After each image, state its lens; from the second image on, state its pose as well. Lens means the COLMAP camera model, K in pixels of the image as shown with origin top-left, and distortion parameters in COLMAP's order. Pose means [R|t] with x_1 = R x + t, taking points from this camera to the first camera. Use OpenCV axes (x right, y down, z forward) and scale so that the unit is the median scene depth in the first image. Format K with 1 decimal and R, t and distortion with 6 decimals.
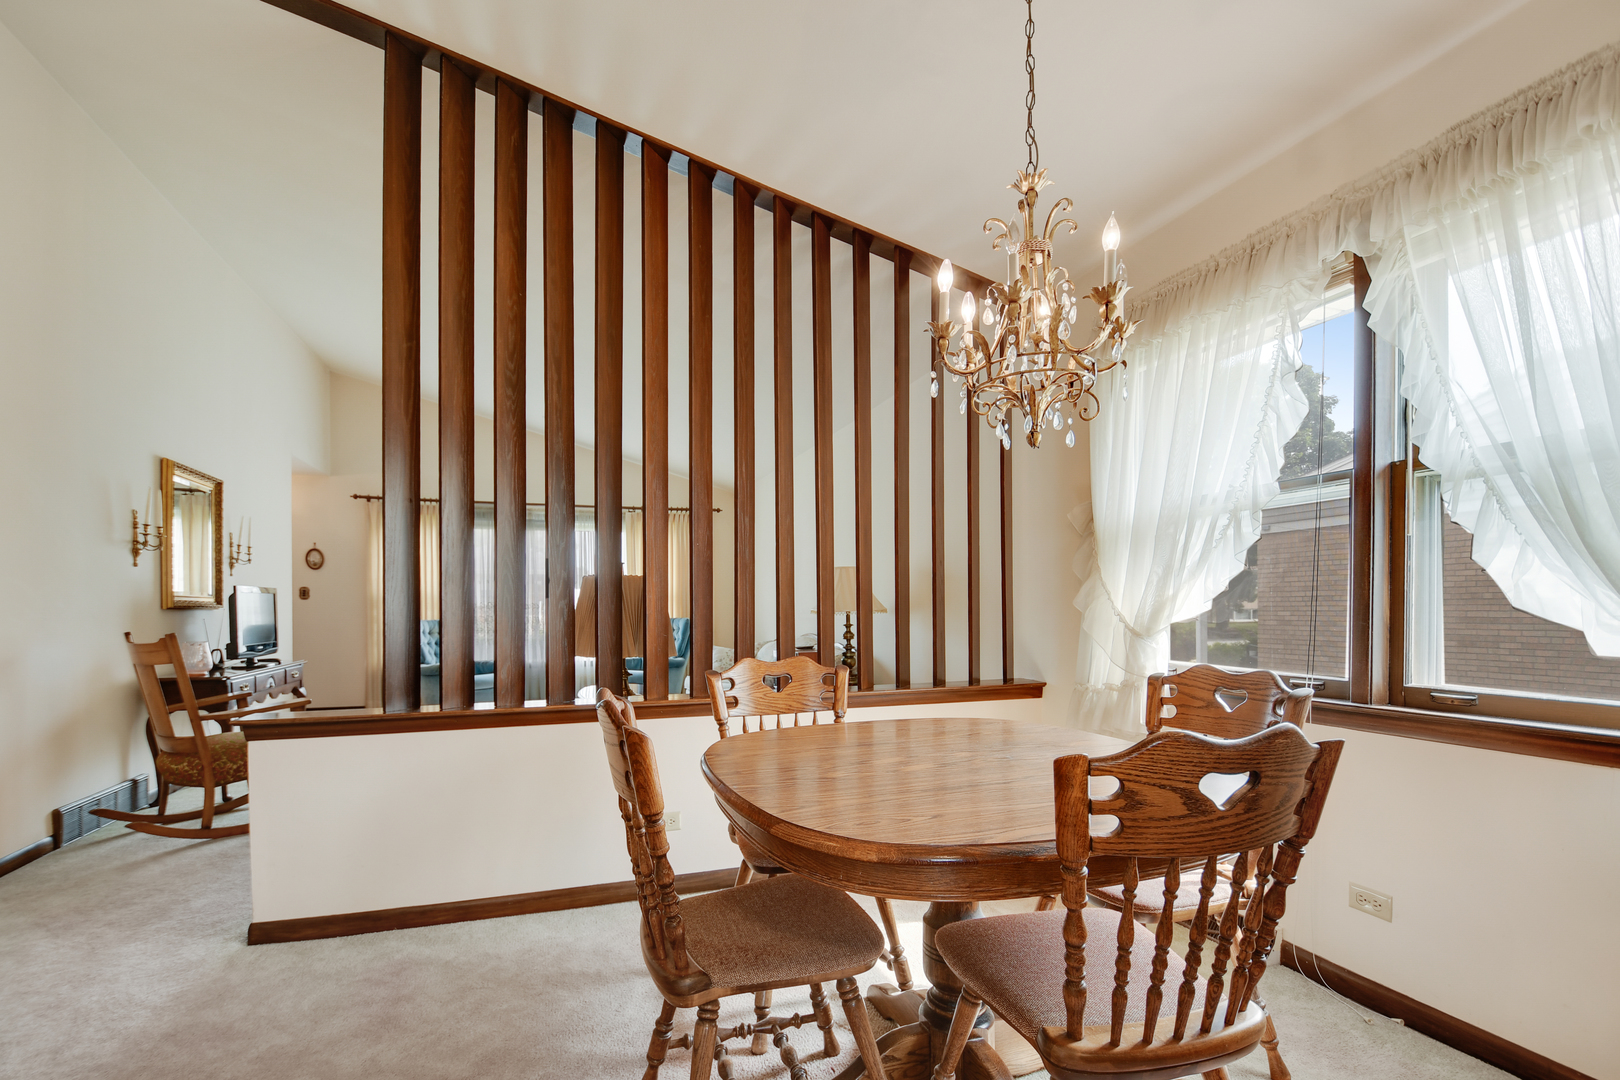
lens RADIAL K [[748.7, 0, 807.0], [0, 748.7, 602.6], [0, 0, 1]] dist [0.024217, -0.025293]
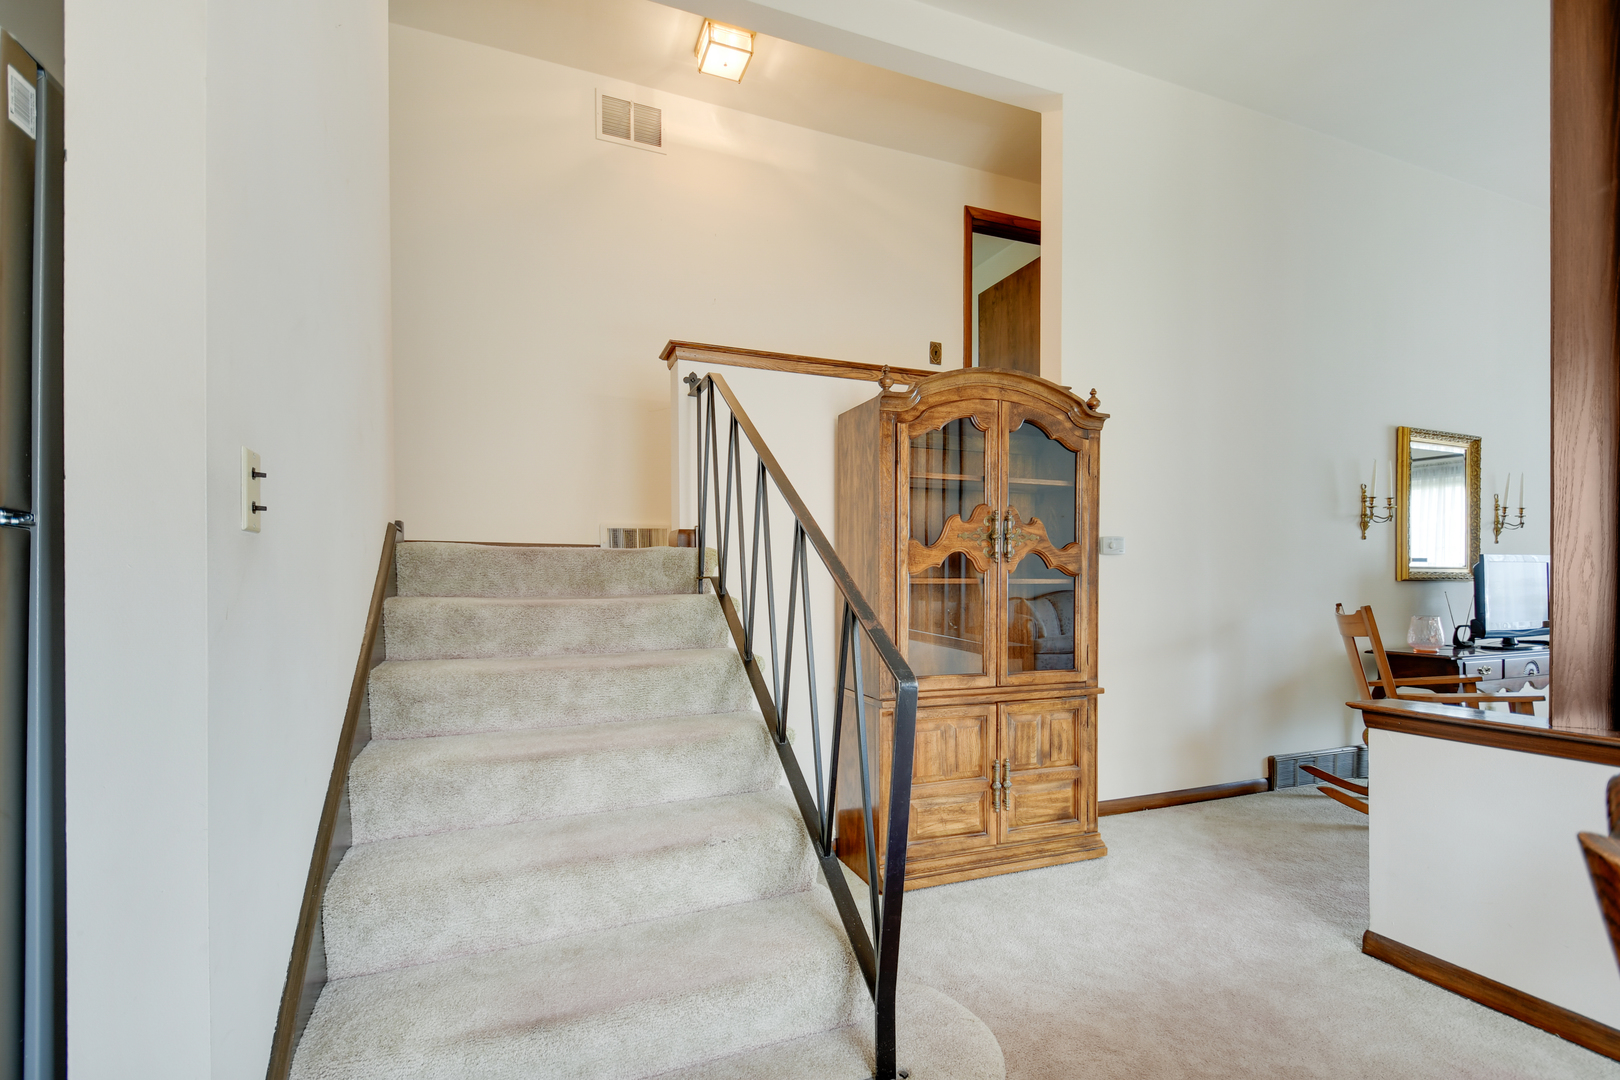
lens RADIAL K [[732.0, 0, 809.5], [0, 732.0, 588.5], [0, 0, 1]] dist [0.023861, -0.017603]
pose [[0.051963, 0.008611, -0.998612, 0.069374], [0.010457, 0.999903, 0.009166, 0.001654], [0.998594, -0.010919, 0.051868, 0.193902]]
